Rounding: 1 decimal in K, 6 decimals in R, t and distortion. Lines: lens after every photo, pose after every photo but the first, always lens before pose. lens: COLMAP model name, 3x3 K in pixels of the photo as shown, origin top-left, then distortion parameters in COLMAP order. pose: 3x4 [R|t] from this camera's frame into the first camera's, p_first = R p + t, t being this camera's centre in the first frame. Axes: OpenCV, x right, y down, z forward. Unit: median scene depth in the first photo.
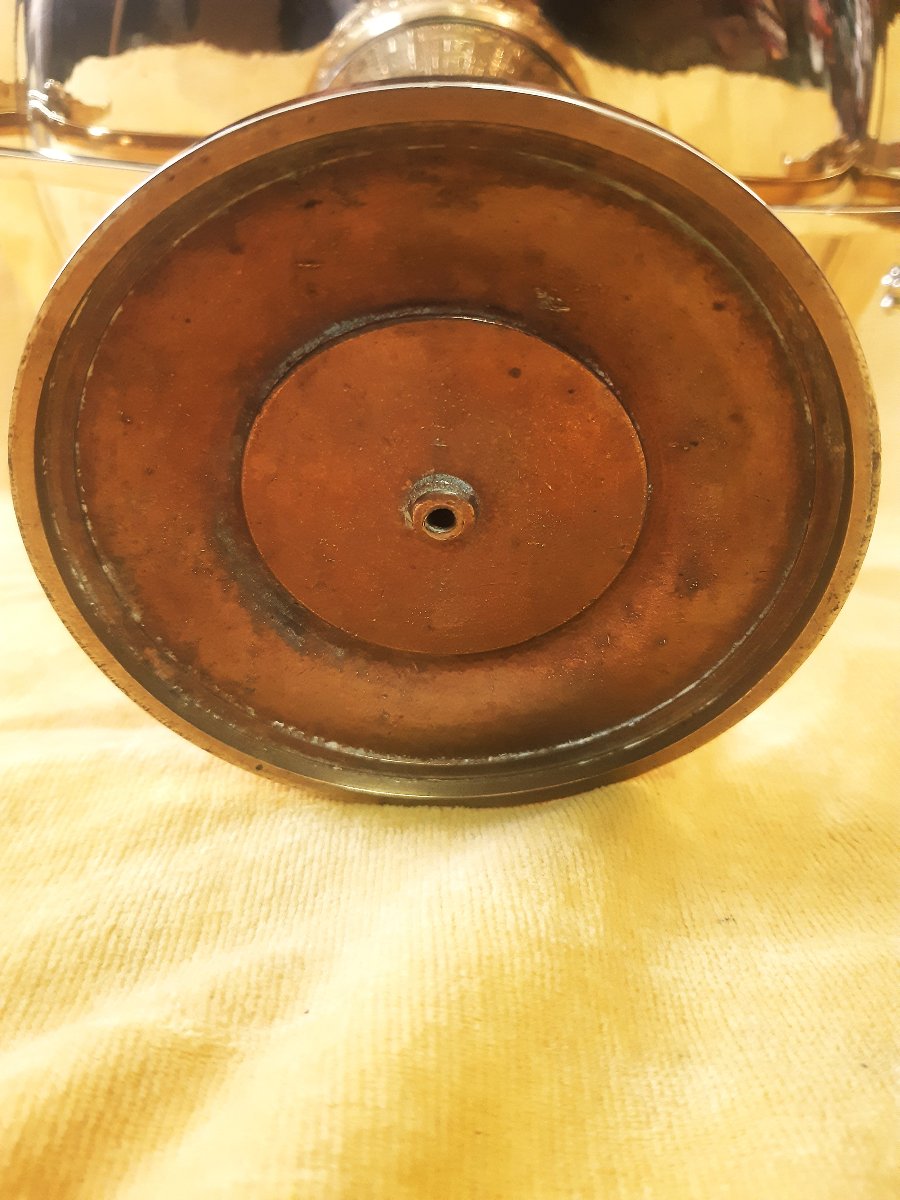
lens RADIAL K [[942.7, 0, 450.0], [0, 942.7, 600.0], [0, 0, 1]] dist [0.043487, -0.127786]
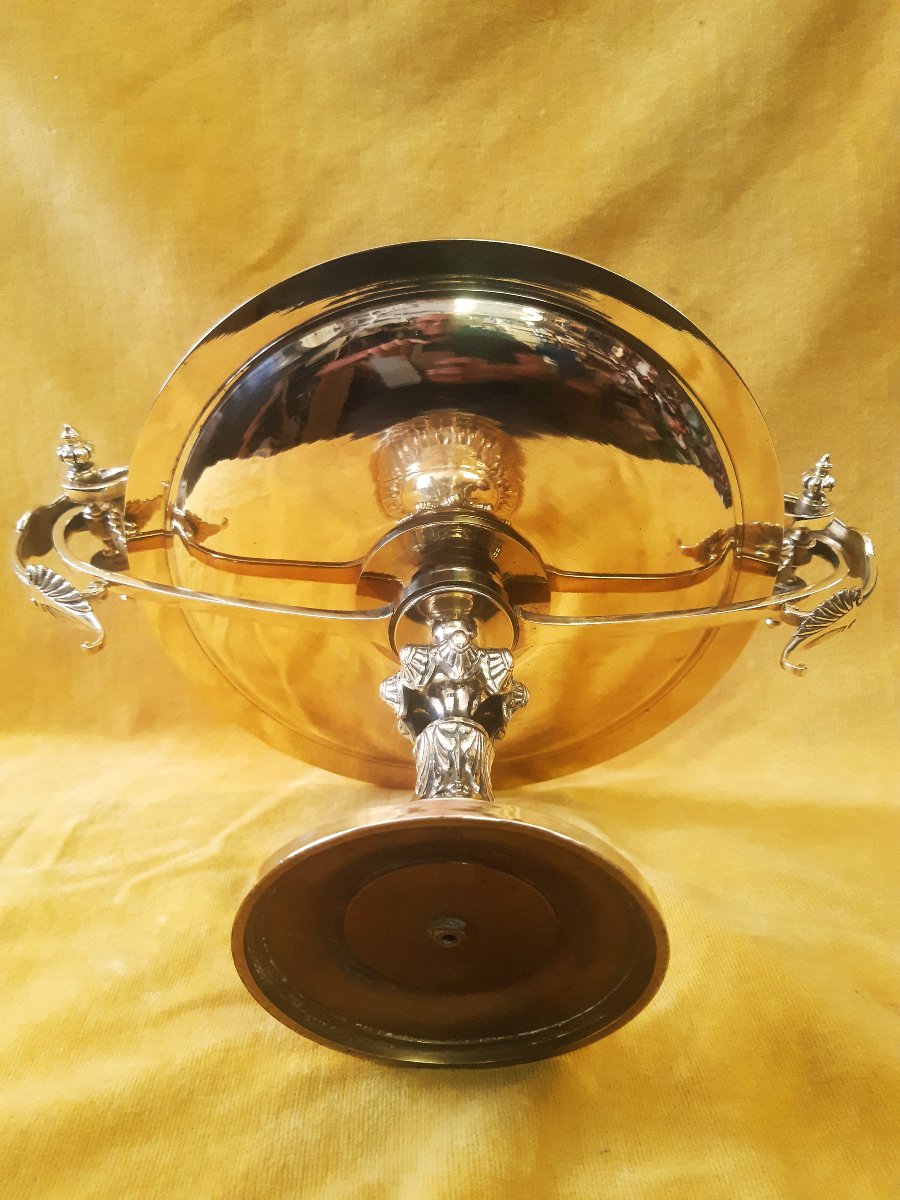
lens RADIAL K [[930.6, 0, 447.7], [0, 930.6, 582.4], [0, 0, 1]] dist [0.028590, -0.086561]
pose [[0.999692, -0.020699, -0.013708, 0.027657], [0.019819, 0.997914, -0.061432, -0.669993], [0.014951, 0.061141, 0.998017, -0.895650]]
